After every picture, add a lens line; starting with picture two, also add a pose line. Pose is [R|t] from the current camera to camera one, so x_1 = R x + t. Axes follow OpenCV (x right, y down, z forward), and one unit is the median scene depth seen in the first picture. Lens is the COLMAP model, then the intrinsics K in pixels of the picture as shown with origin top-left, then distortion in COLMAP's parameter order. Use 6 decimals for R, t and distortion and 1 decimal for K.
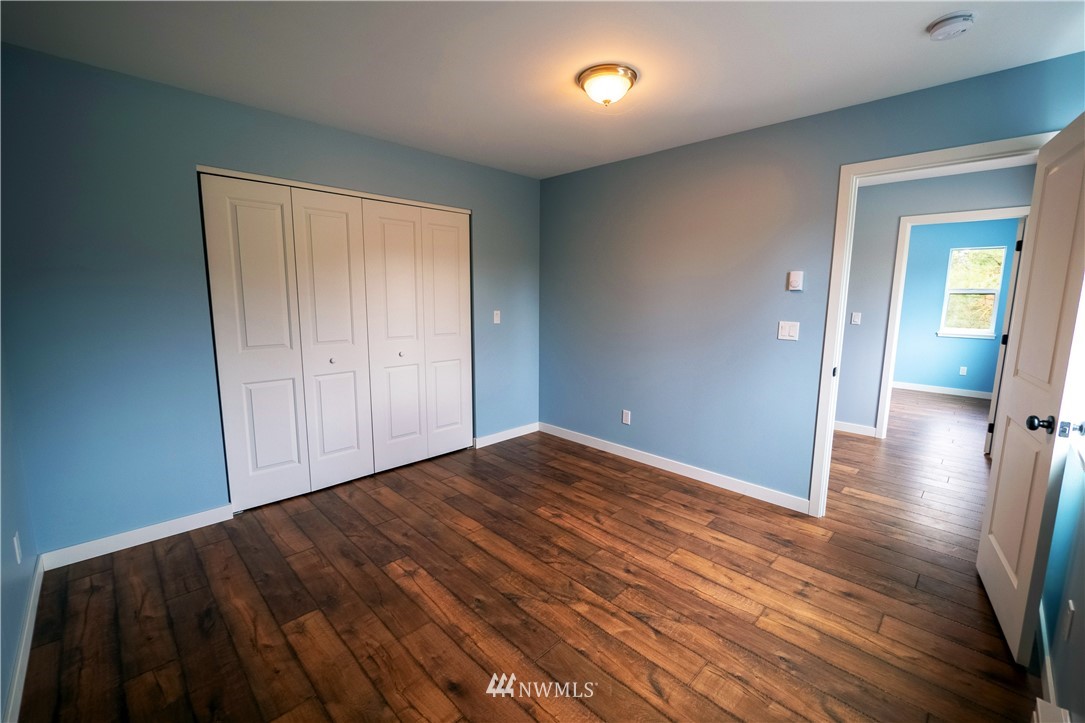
lens RADIAL K [[452.8, 0, 544.4], [0, 452.8, 353.2], [0, 0, 1]] dist [-0.006200, 0.000432]
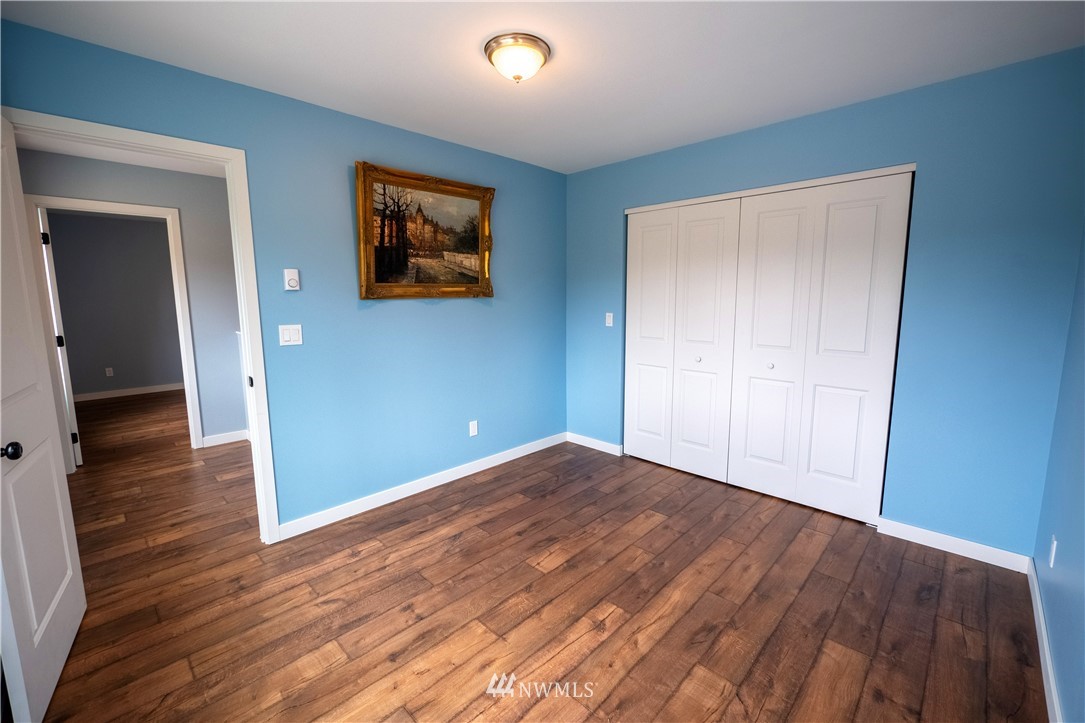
lens RADIAL K [[452.8, 0, 544.4], [0, 452.8, 353.2], [0, 0, 1]] dist [-0.006200, 0.000432]
pose [[0.032331, 0.121552, -0.992058, 0.752203], [-0.135108, 0.983998, 0.116162, -0.092249], [0.990303, 0.130280, 0.048236, 0.752089]]
